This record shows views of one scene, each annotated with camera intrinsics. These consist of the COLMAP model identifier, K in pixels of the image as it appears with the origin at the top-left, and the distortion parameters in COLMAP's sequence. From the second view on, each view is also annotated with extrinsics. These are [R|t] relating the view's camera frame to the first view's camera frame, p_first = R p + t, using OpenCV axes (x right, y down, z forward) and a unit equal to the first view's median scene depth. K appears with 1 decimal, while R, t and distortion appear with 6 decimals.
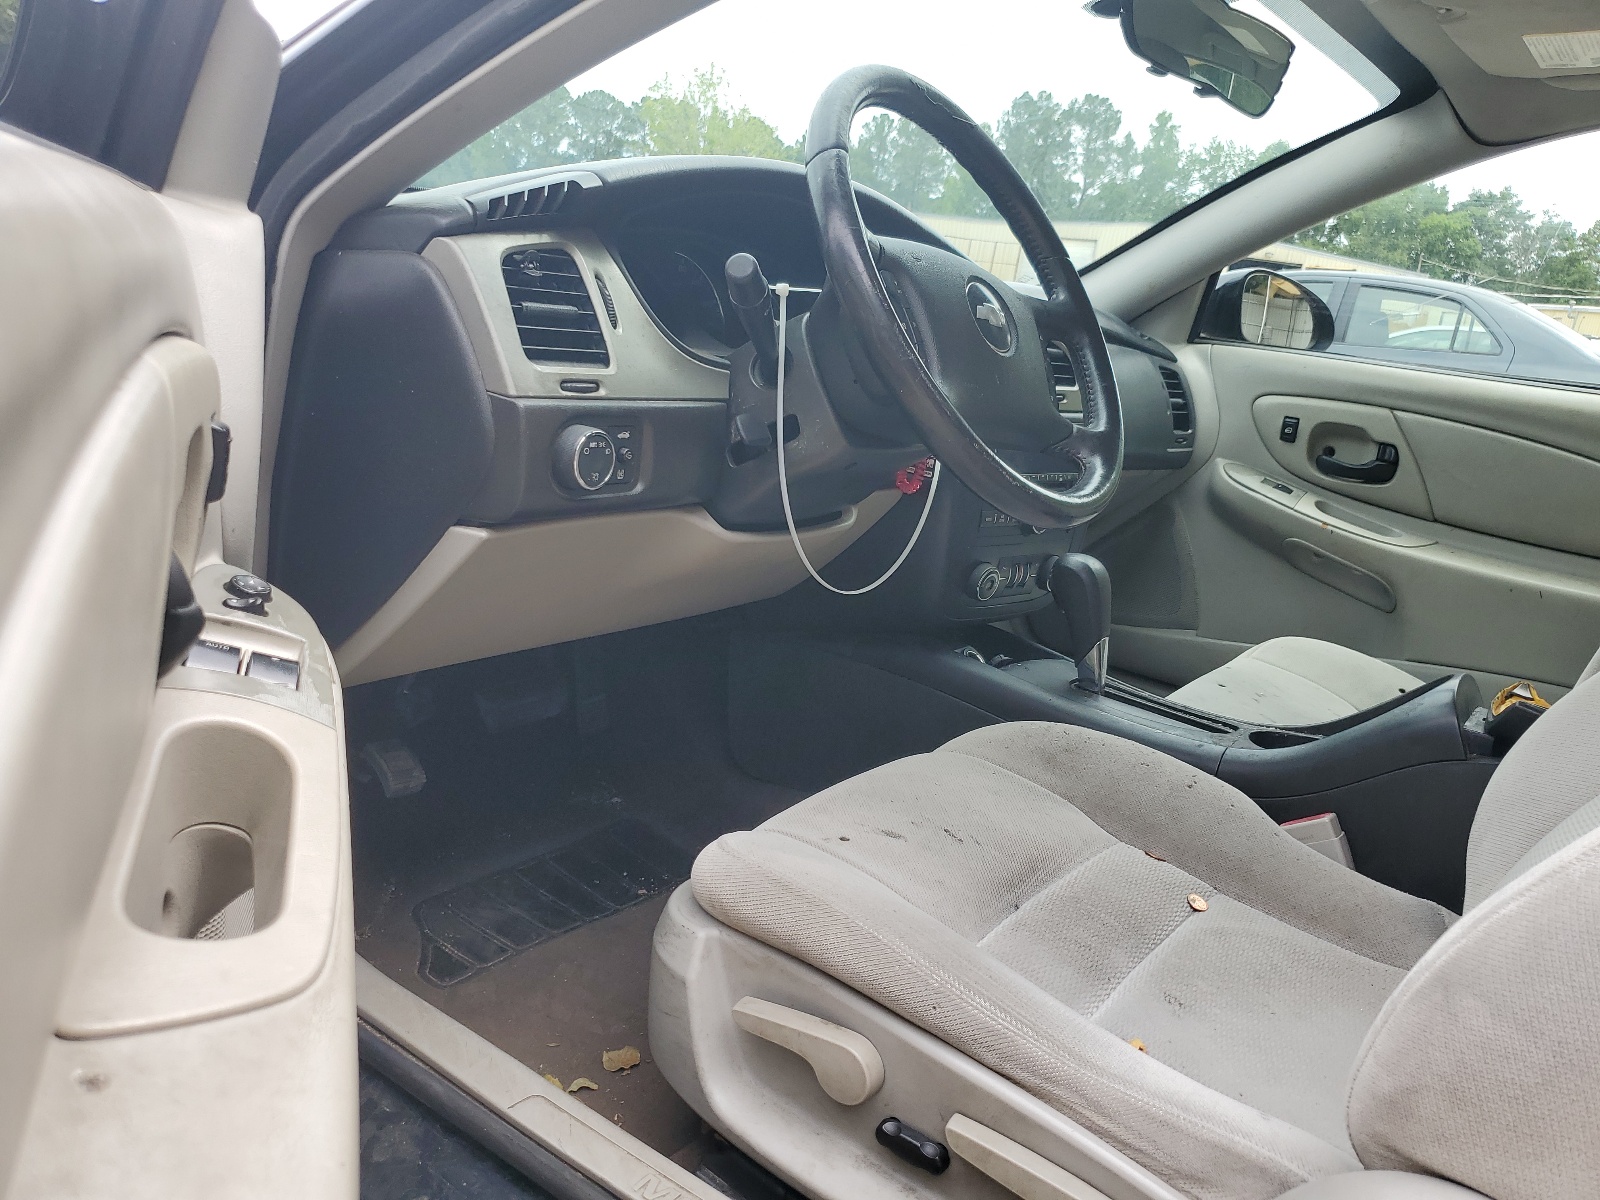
lens RADIAL K [[1279.0, 0, 800.1], [0, 1279.0, 602.0], [0, 0, 1]] dist [0.017851, -0.011585]
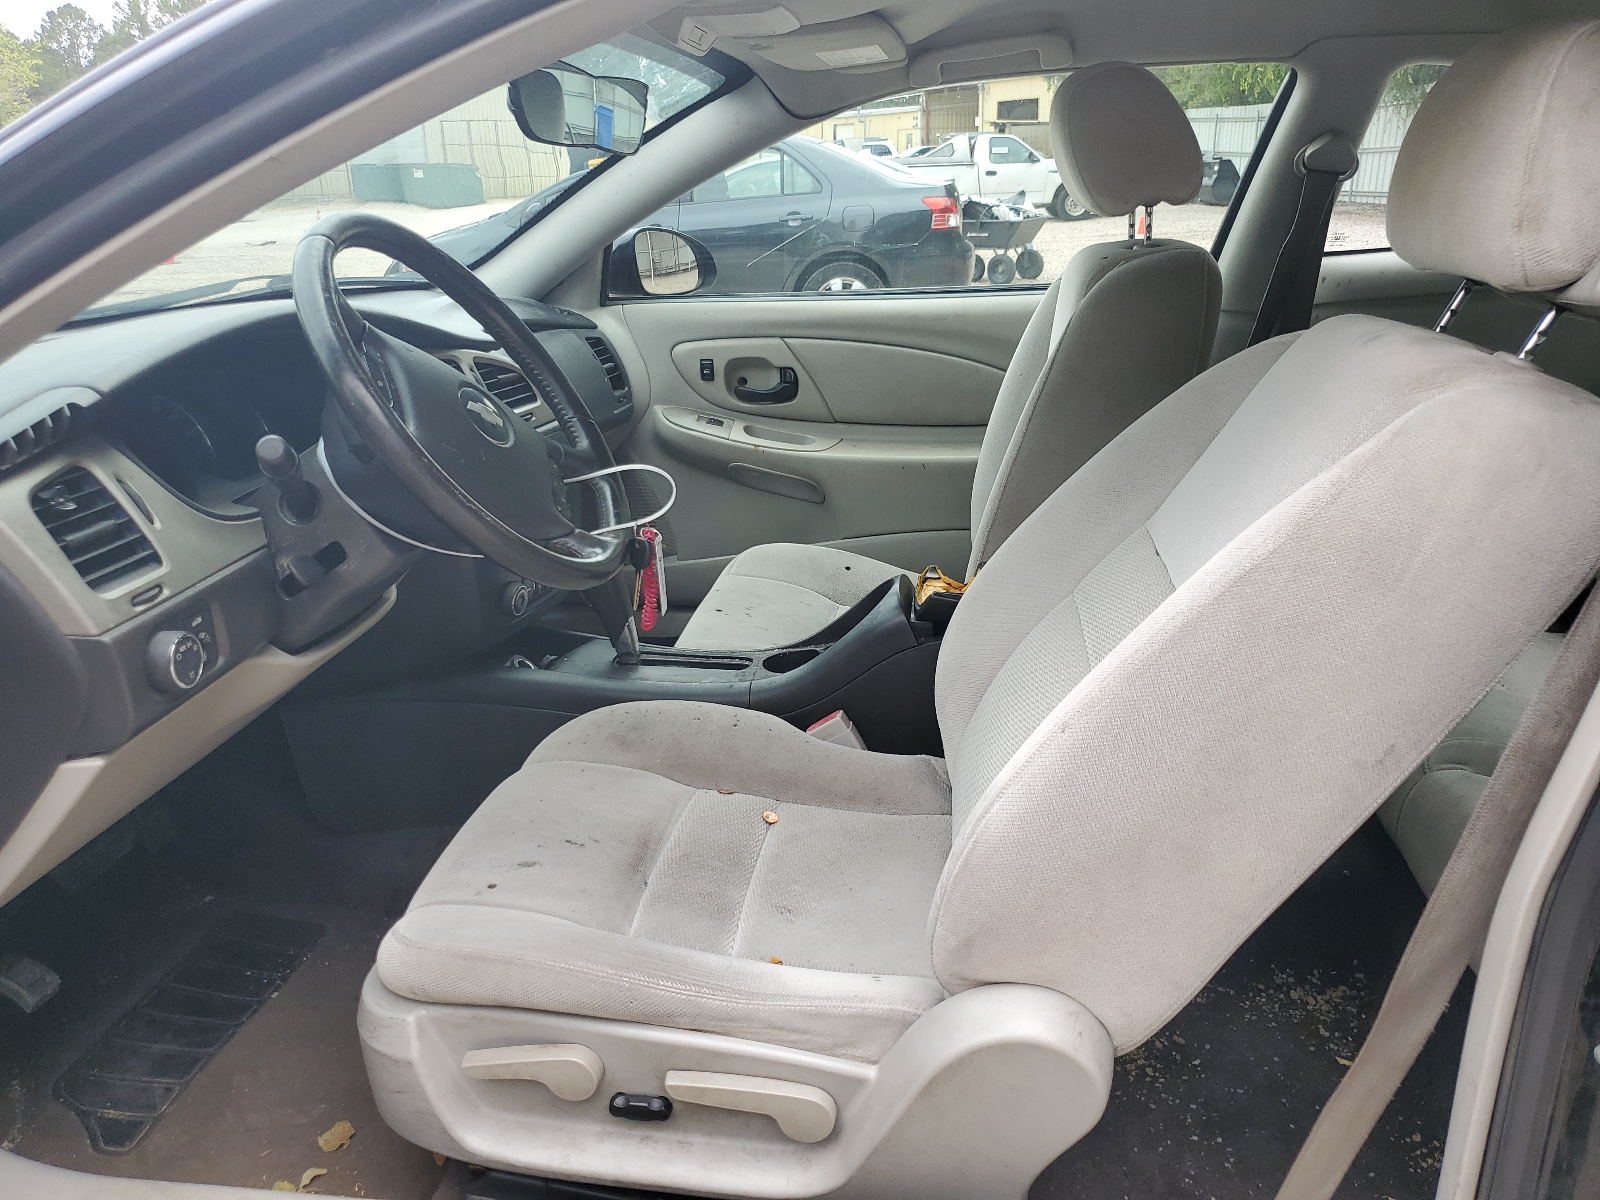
lens RADIAL K [[1279.0, 0, 798.9], [0, 1279.0, 601.3], [0, 0, 1]] dist [0.017851, -0.011585]
pose [[0.873416, -0.288759, 0.392126, -0.083920], [0.246119, 0.956569, 0.156211, -0.138795], [-0.420203, -0.039928, 0.906551, -0.125334]]
